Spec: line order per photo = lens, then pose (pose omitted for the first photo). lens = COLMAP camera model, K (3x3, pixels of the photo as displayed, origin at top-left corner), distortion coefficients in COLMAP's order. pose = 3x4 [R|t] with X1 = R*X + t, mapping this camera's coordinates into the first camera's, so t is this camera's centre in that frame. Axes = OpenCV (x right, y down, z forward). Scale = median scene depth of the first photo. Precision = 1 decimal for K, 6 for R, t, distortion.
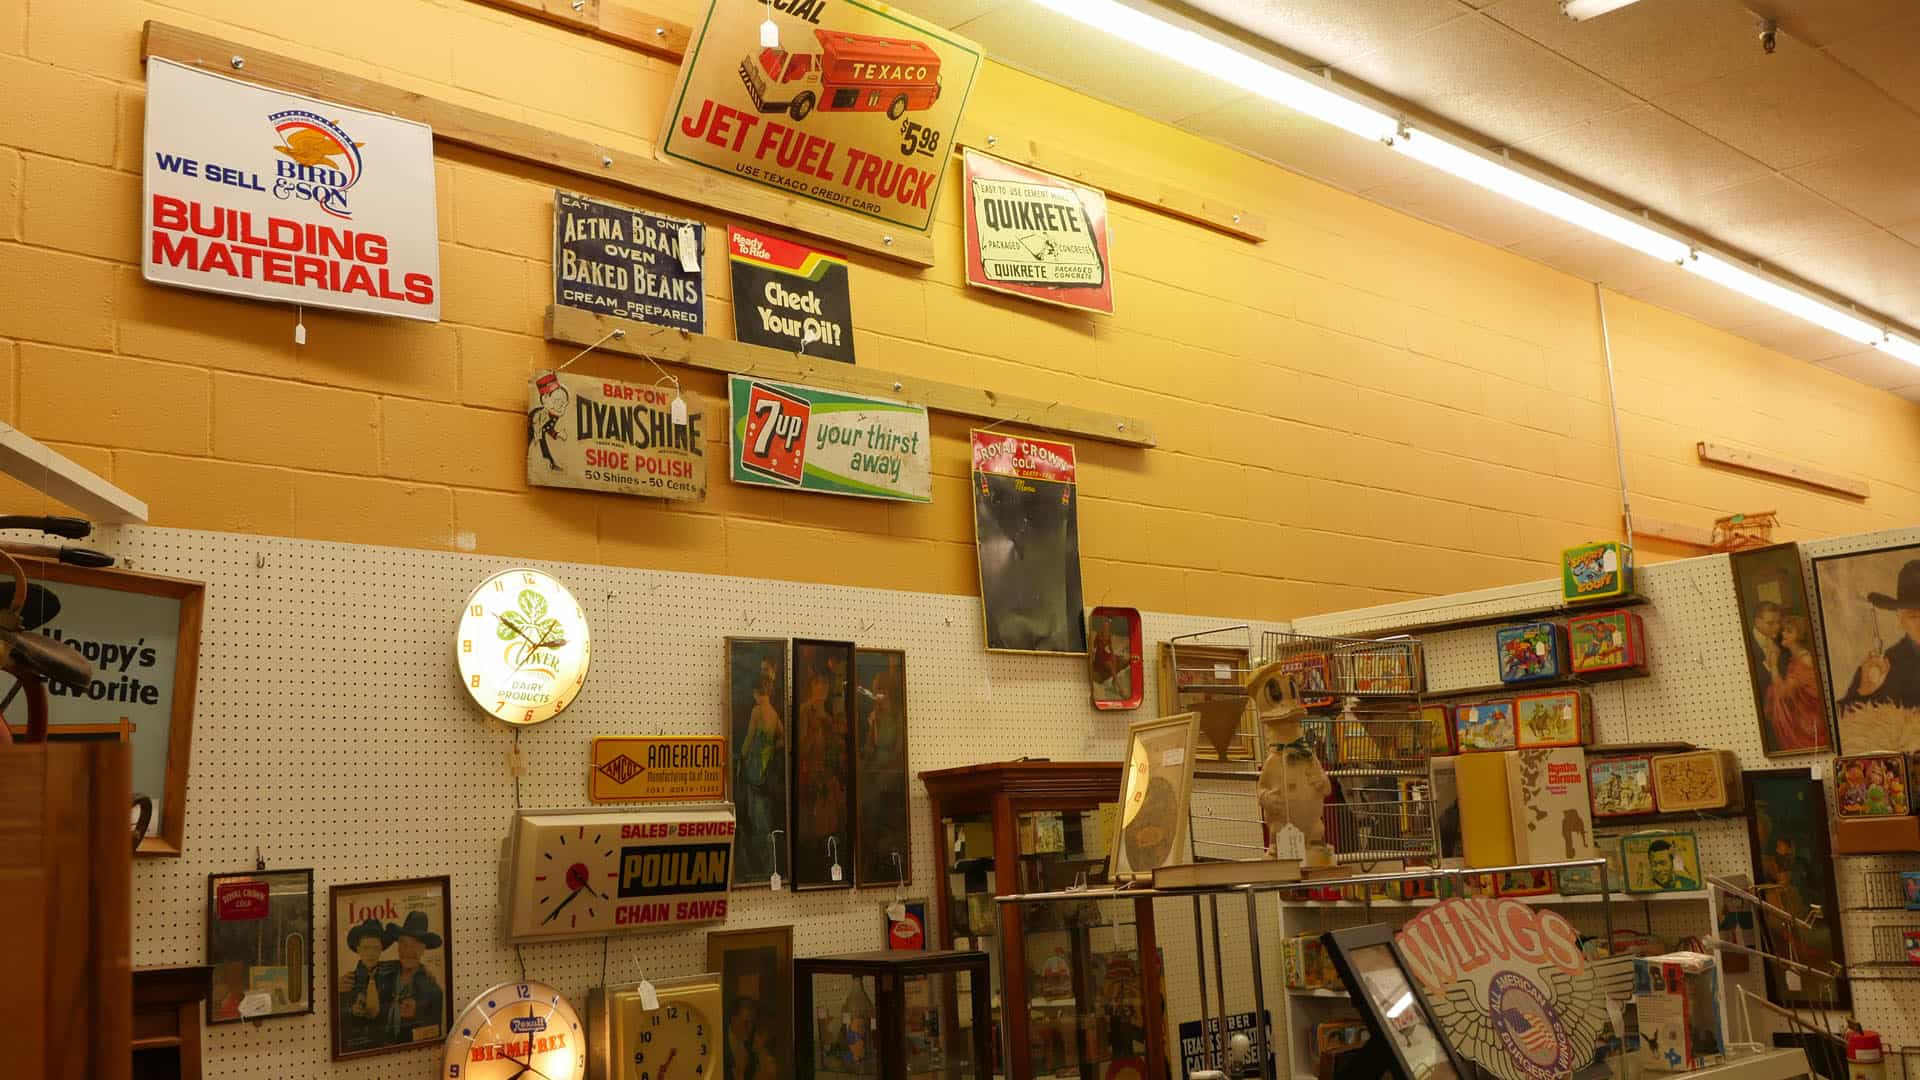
lens RADIAL K [[1958.5, 0, 959.9], [0, 1958.5, 543.2], [0, 0, 1]] dist [0.003392, 0.000000]
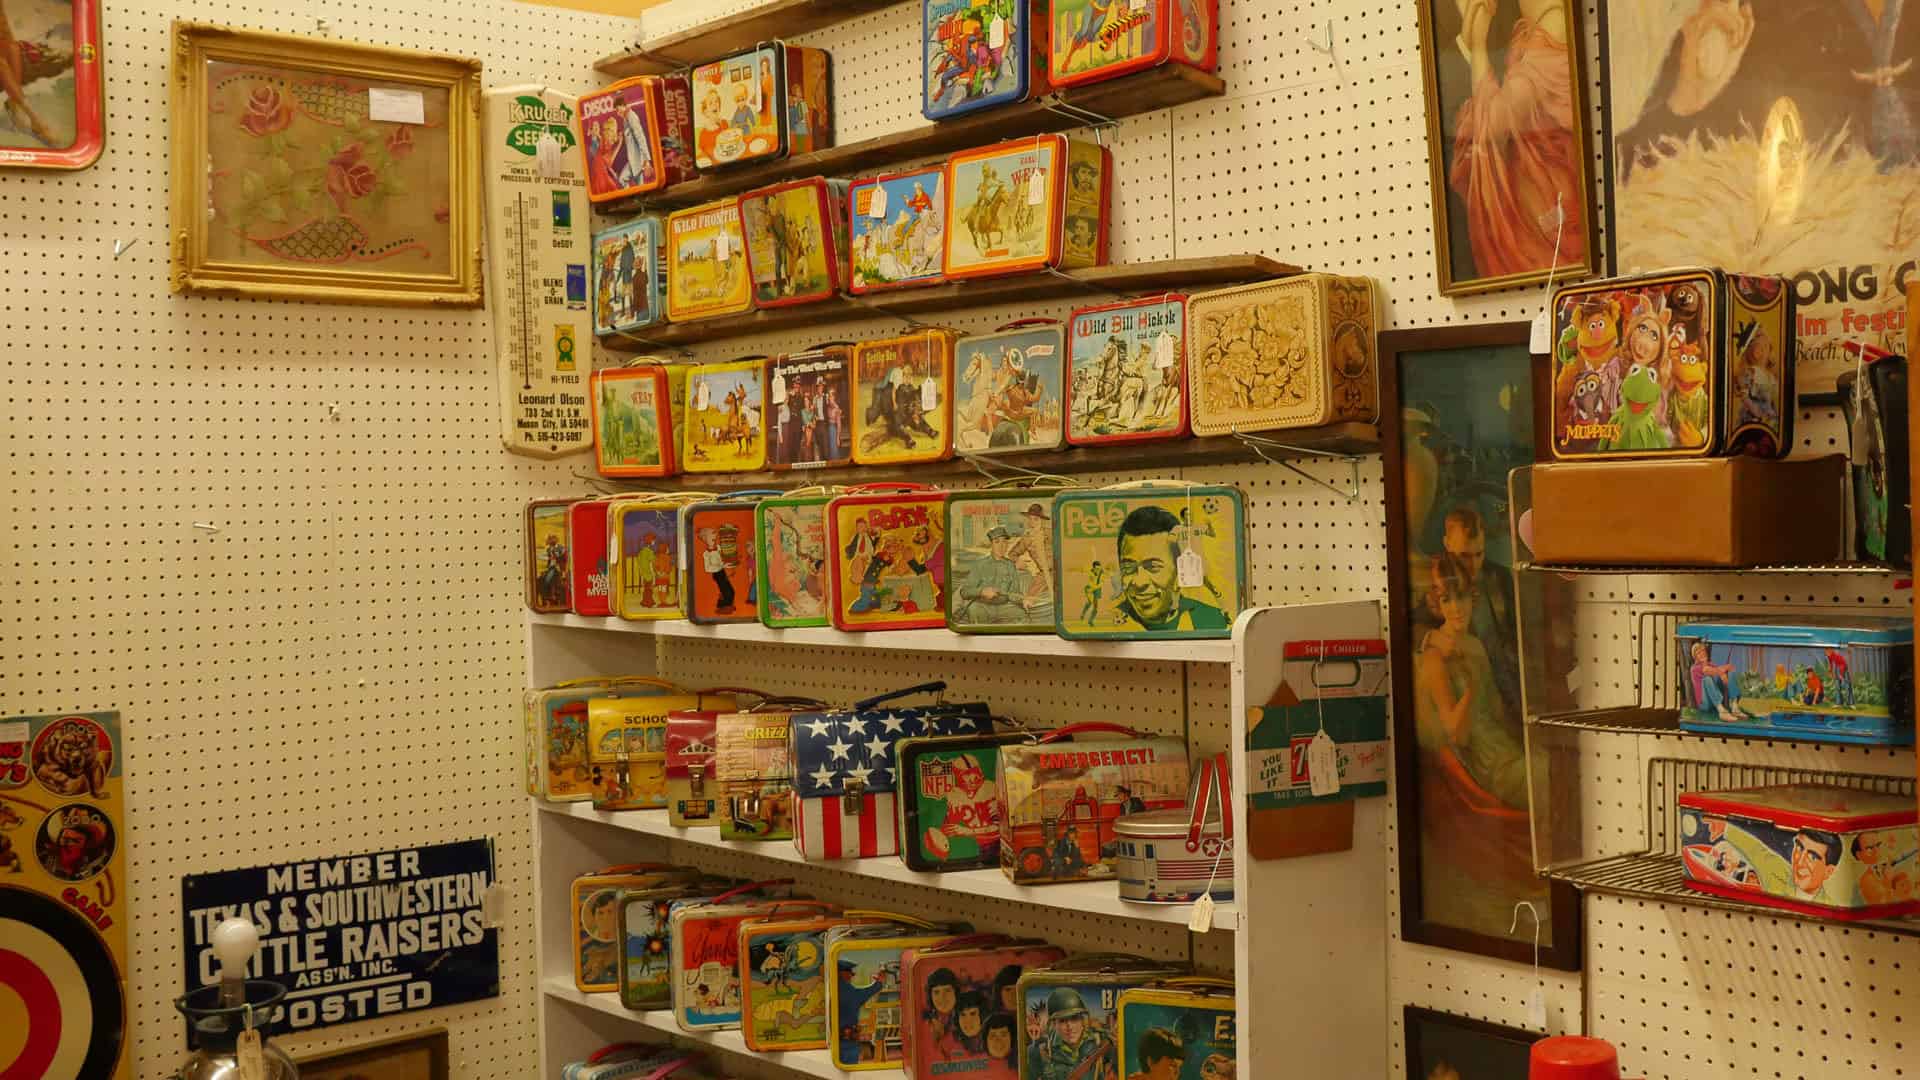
lens RADIAL K [[2264.5, 0, 961.0], [0, 2264.5, 536.2], [0, 0, 1]] dist [-0.013039, 0.000000]
pose [[0.994756, 0.031768, -0.097217, 0.362652], [-0.014219, 0.984264, 0.176133, 0.079592], [0.101282, -0.173827, 0.979554, 0.560237]]
